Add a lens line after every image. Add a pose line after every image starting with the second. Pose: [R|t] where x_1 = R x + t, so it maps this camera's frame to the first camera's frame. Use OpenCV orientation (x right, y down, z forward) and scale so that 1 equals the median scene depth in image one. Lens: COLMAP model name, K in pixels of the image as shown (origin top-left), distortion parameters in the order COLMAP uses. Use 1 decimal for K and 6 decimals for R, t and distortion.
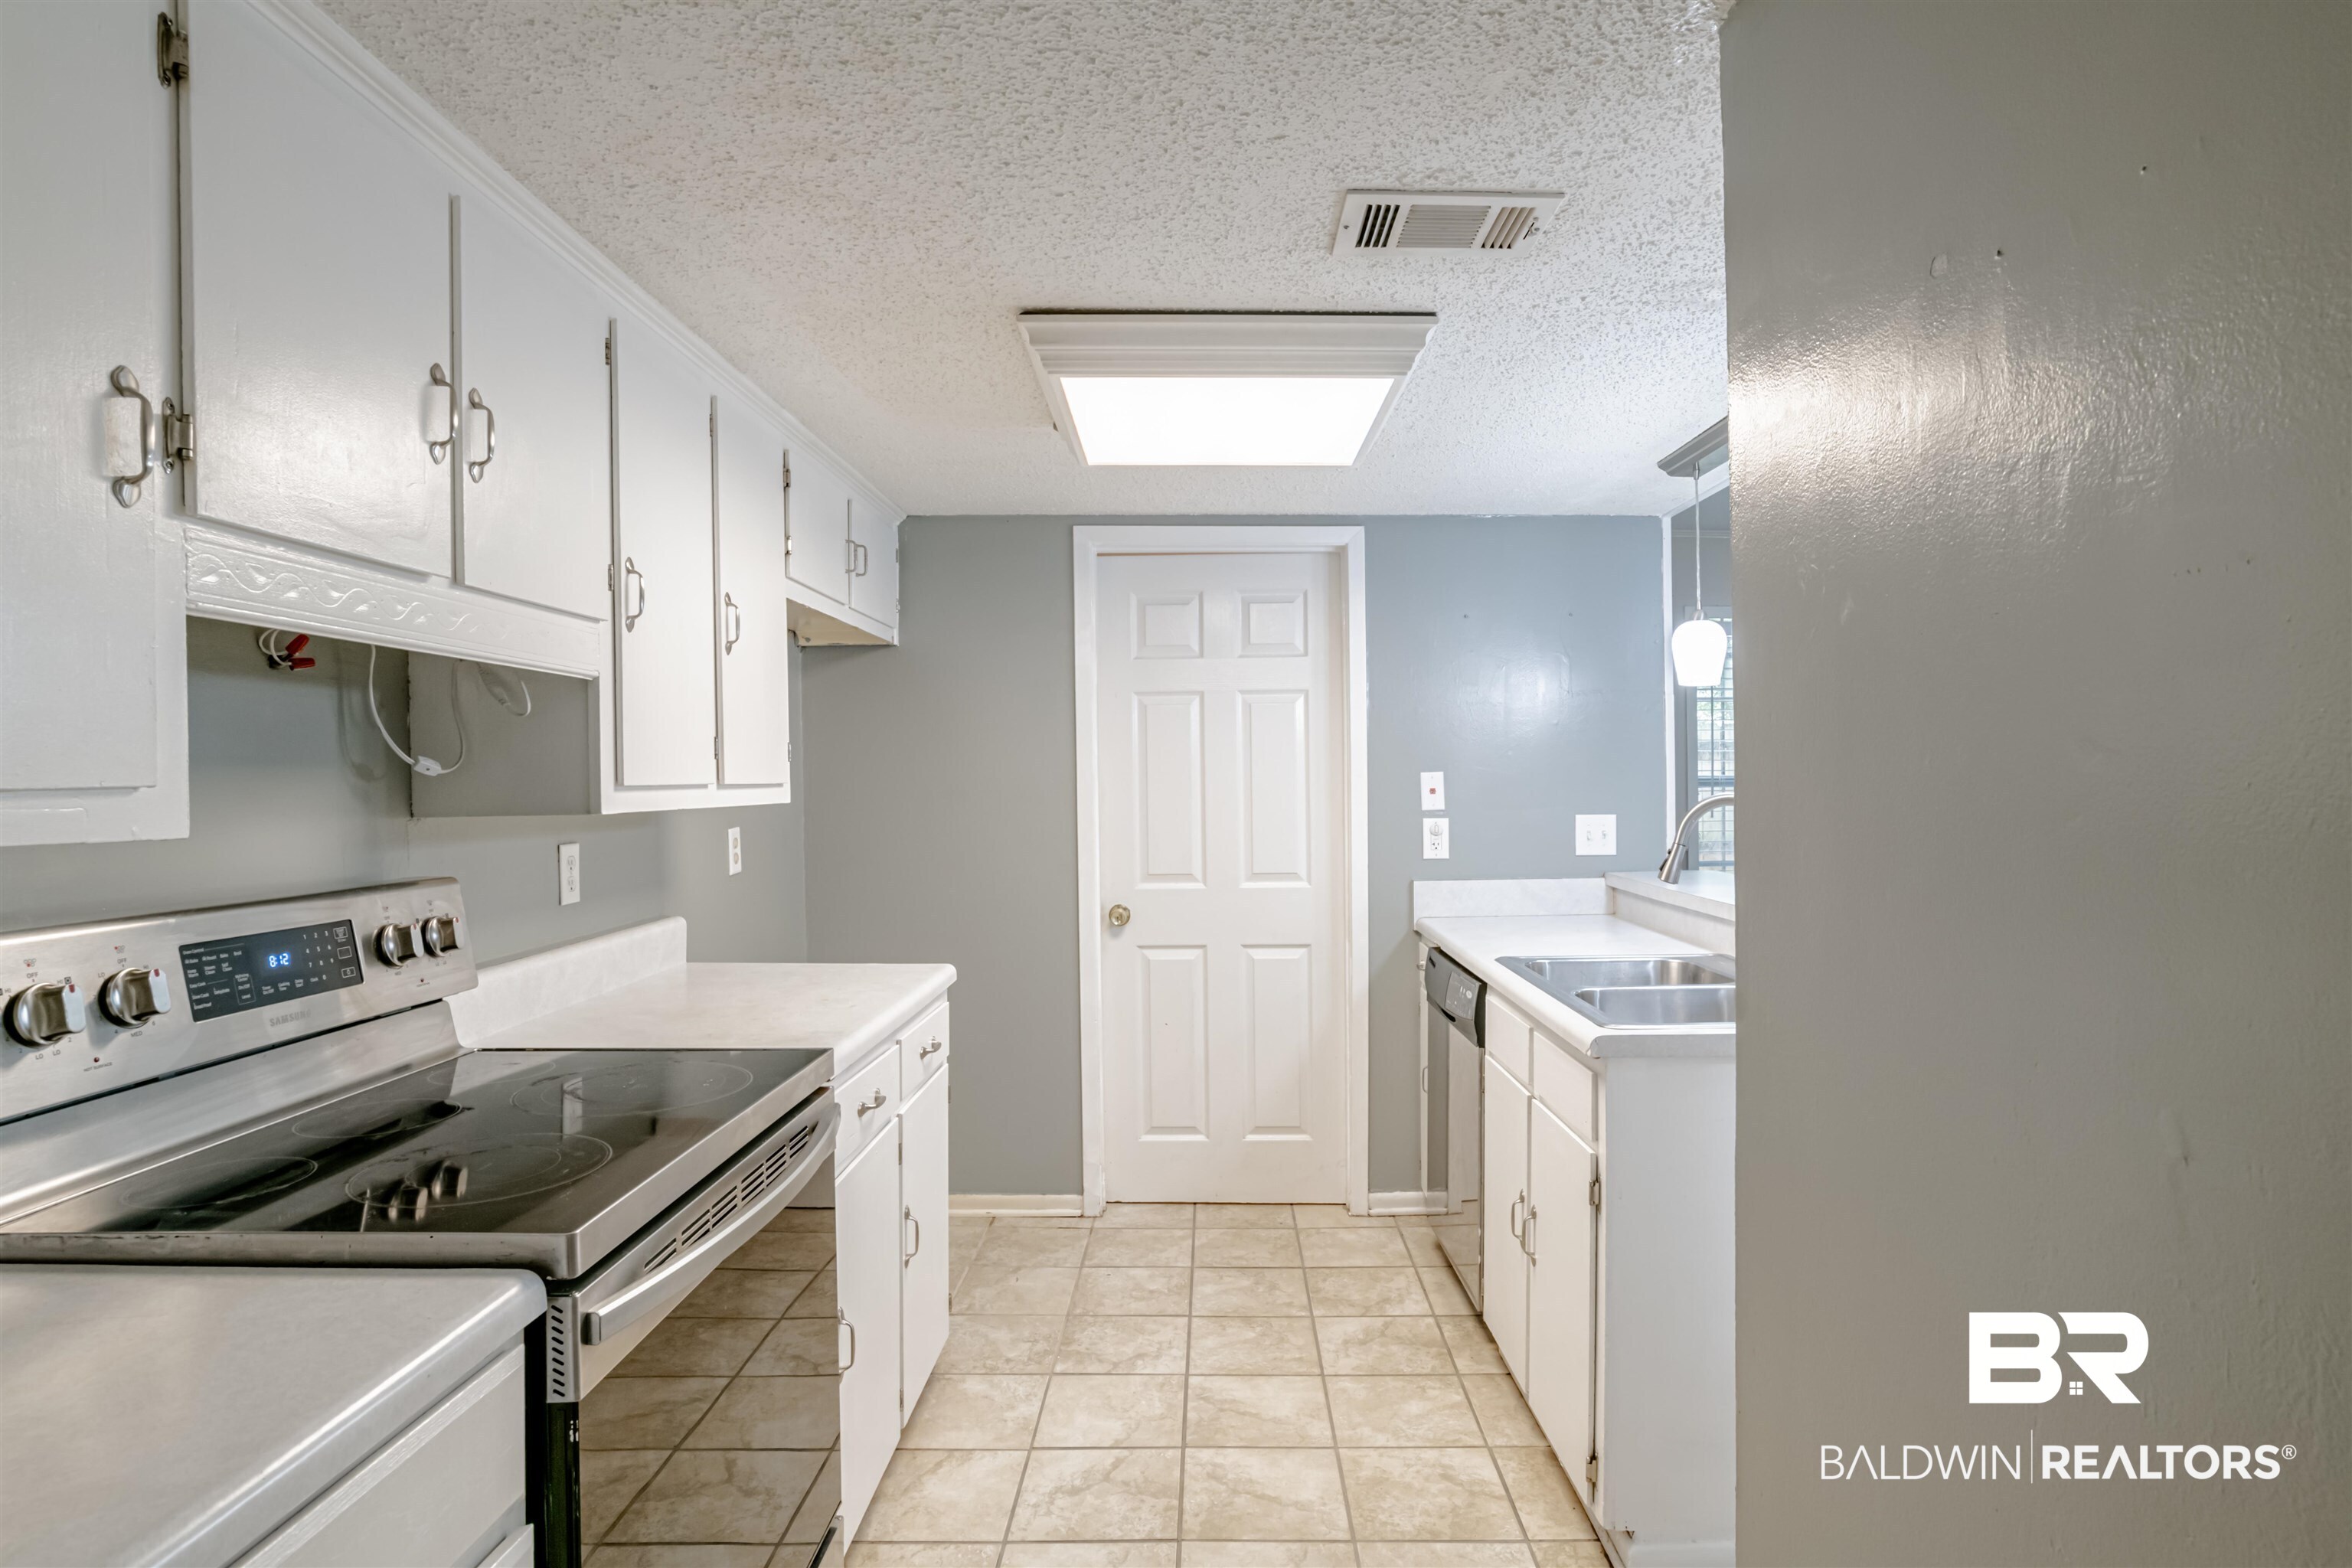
lens RADIAL K [[1199.4, 0, 1209.0], [0, 1199.4, 775.8], [0, 0, 1]] dist [-0.040206, 0.021084]
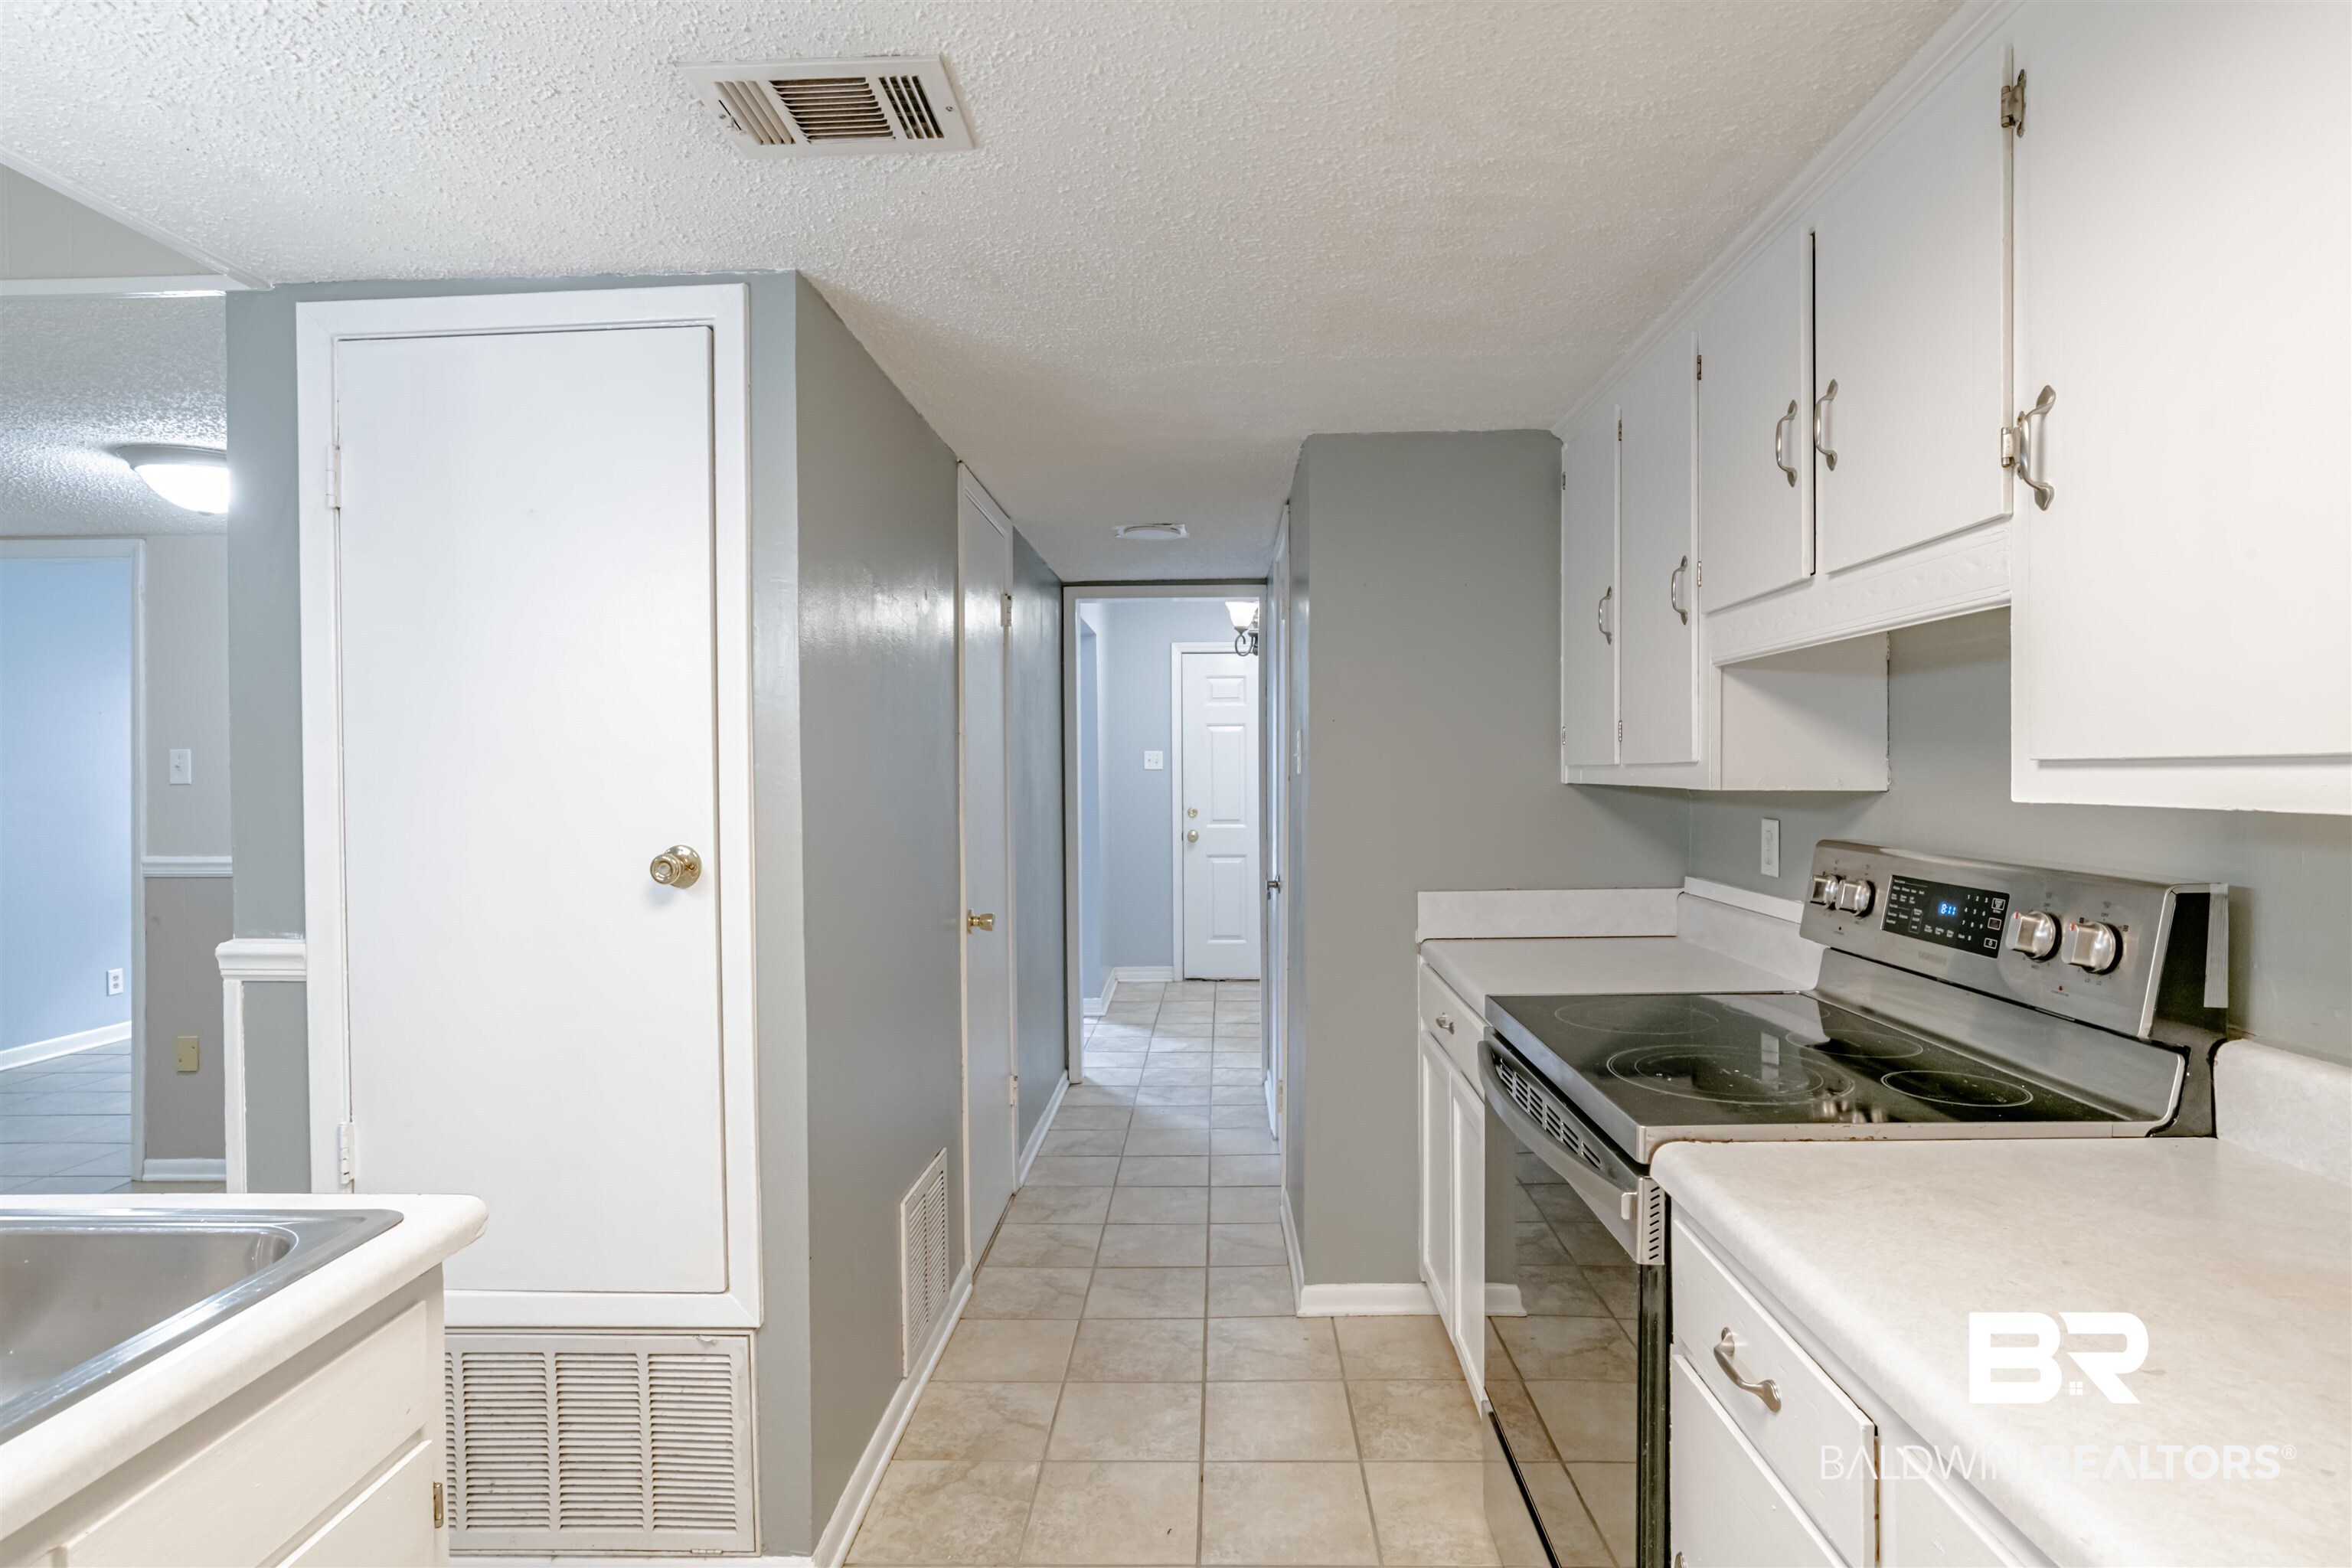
lens RADIAL K [[1199.4, 0, 1203.1], [0, 1199.4, 775.0], [0, 0, 1]] dist [-0.040206, 0.021084]
pose [[-0.999661, 0.016772, 0.019927, -0.032245], [0.016783, 0.999859, 0.000423, 0.004407], [-0.019917, 0.000758, -0.999801, 0.848790]]
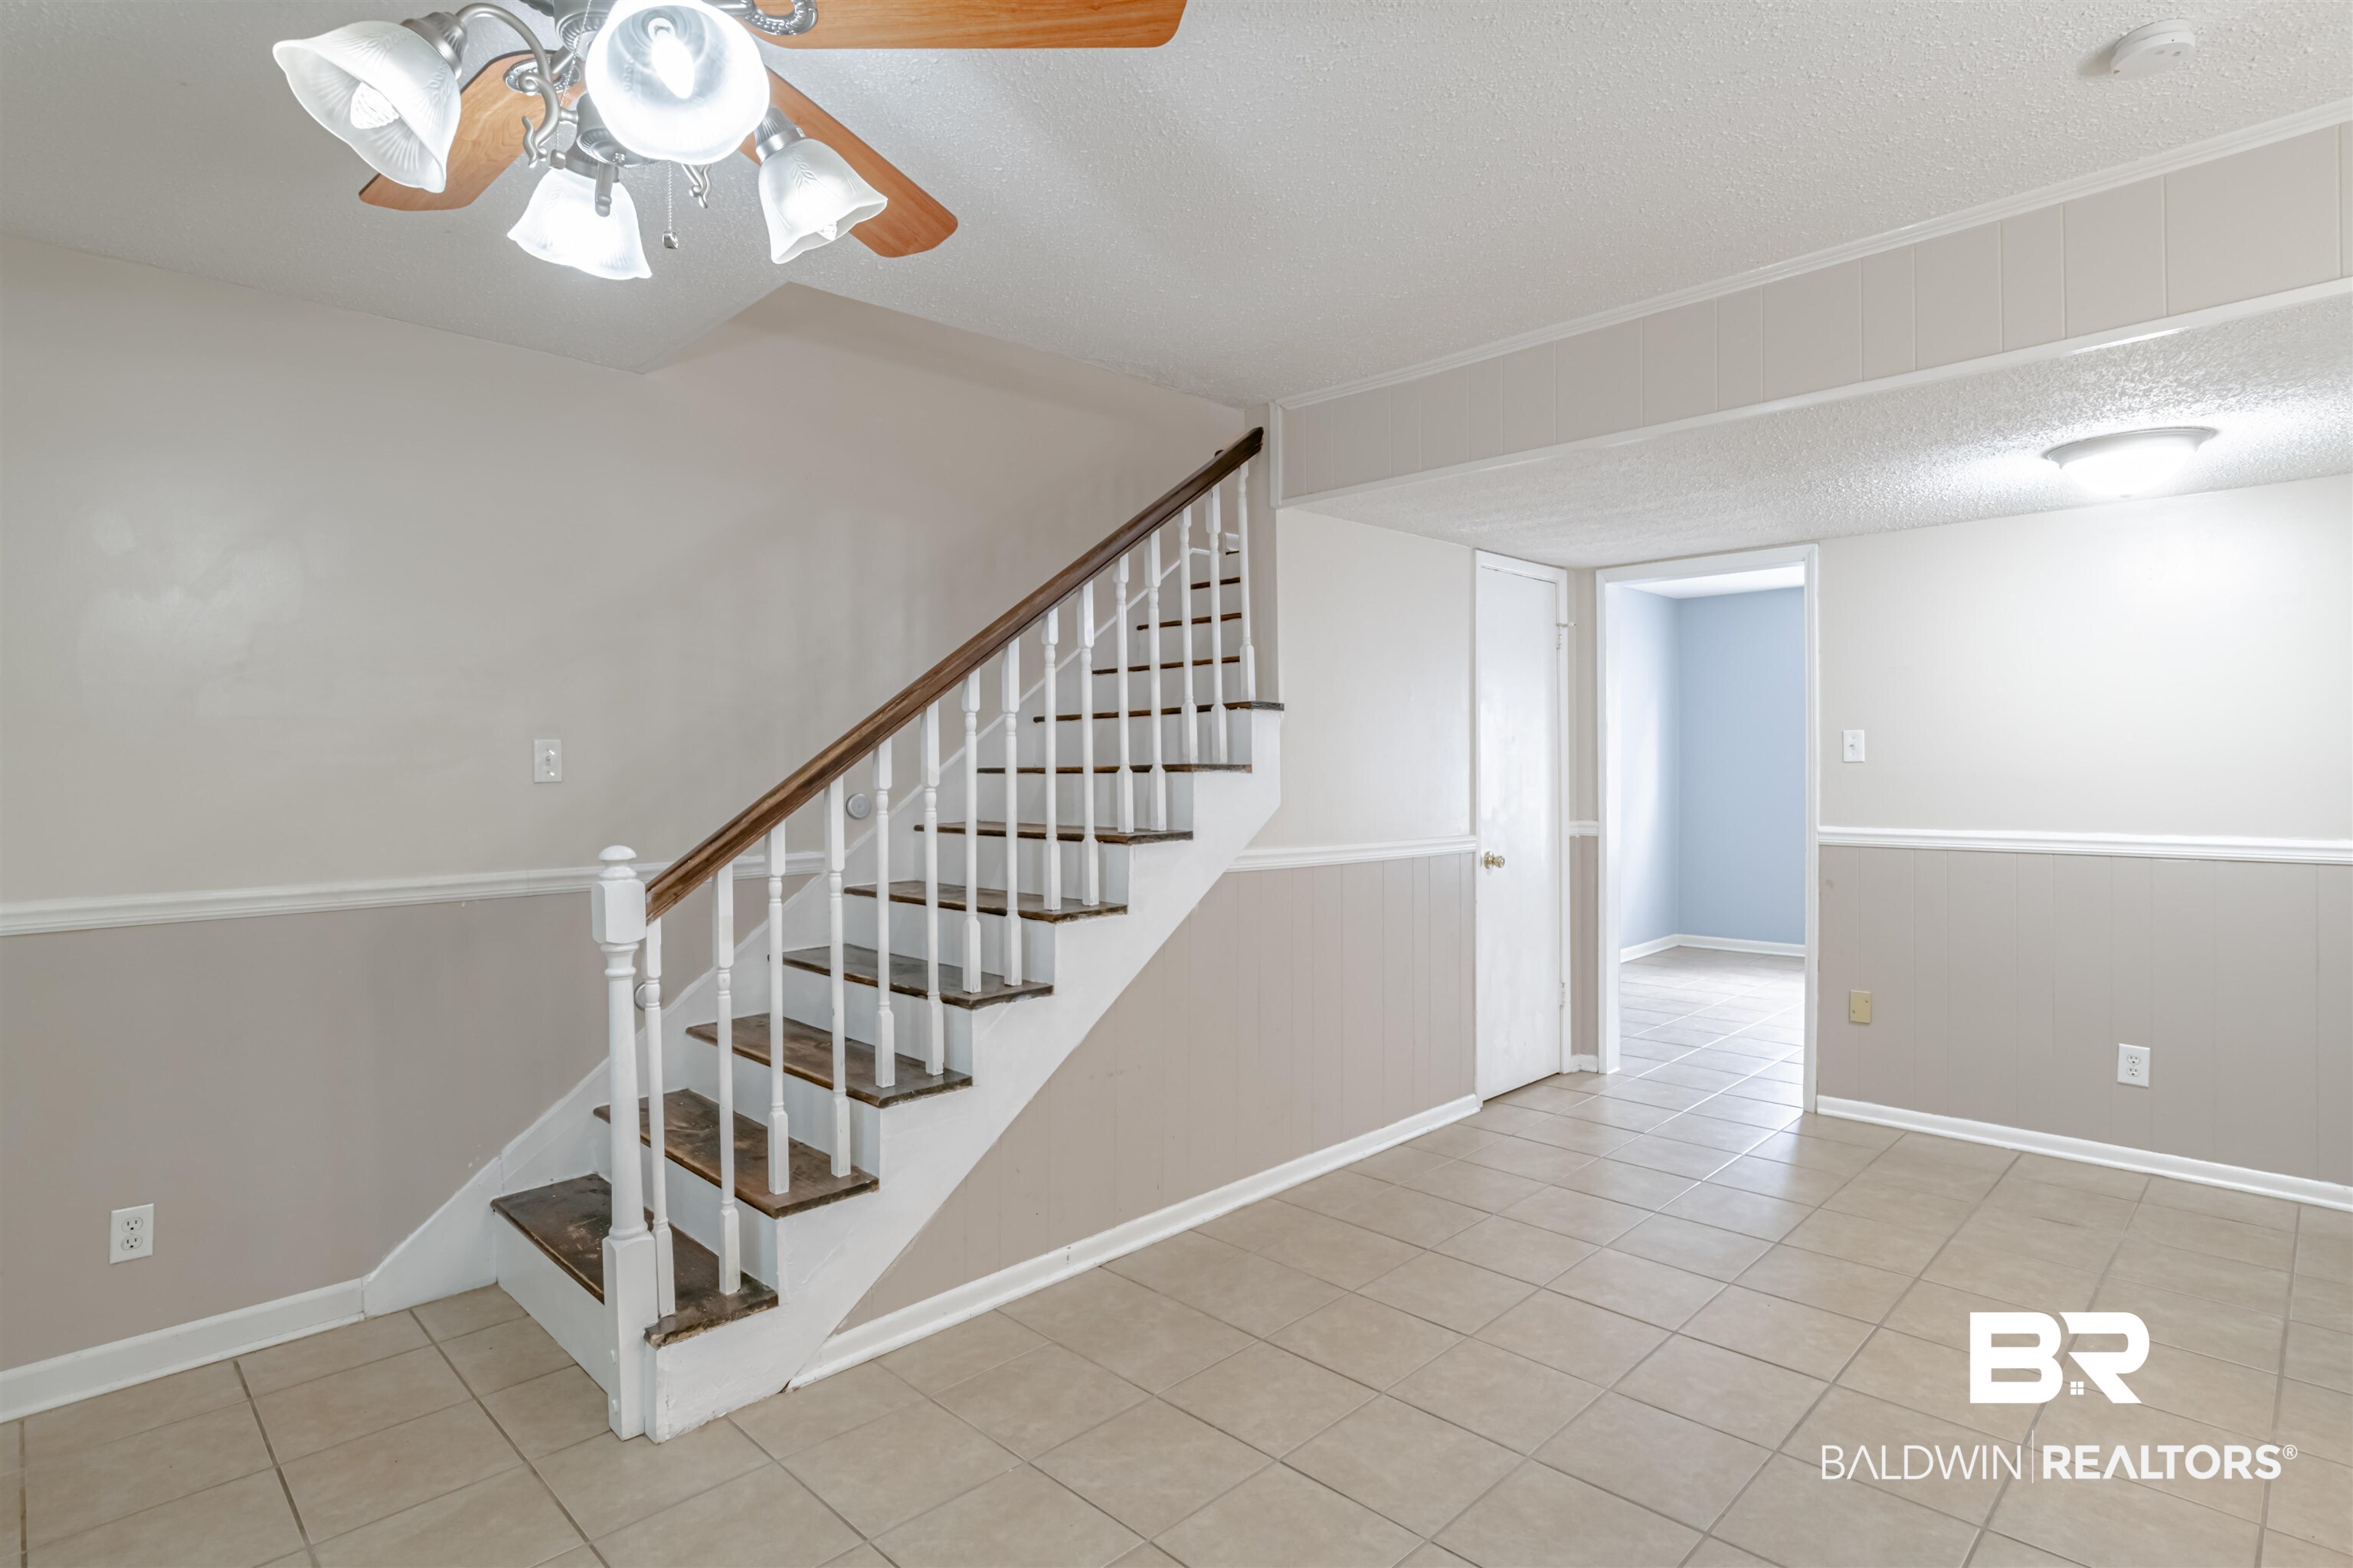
lens RADIAL K [[1200.0, 0, 1200.2], [0, 1200.0, 771.7], [0, 0, 1]] dist [-0.040206, 0.021084]
pose [[-0.712806, 0.005889, 0.701336, 0.544710], [0.008813, 0.999961, 0.000561, 0.000548], [-0.701306, 0.006581, -0.712830, 1.107013]]
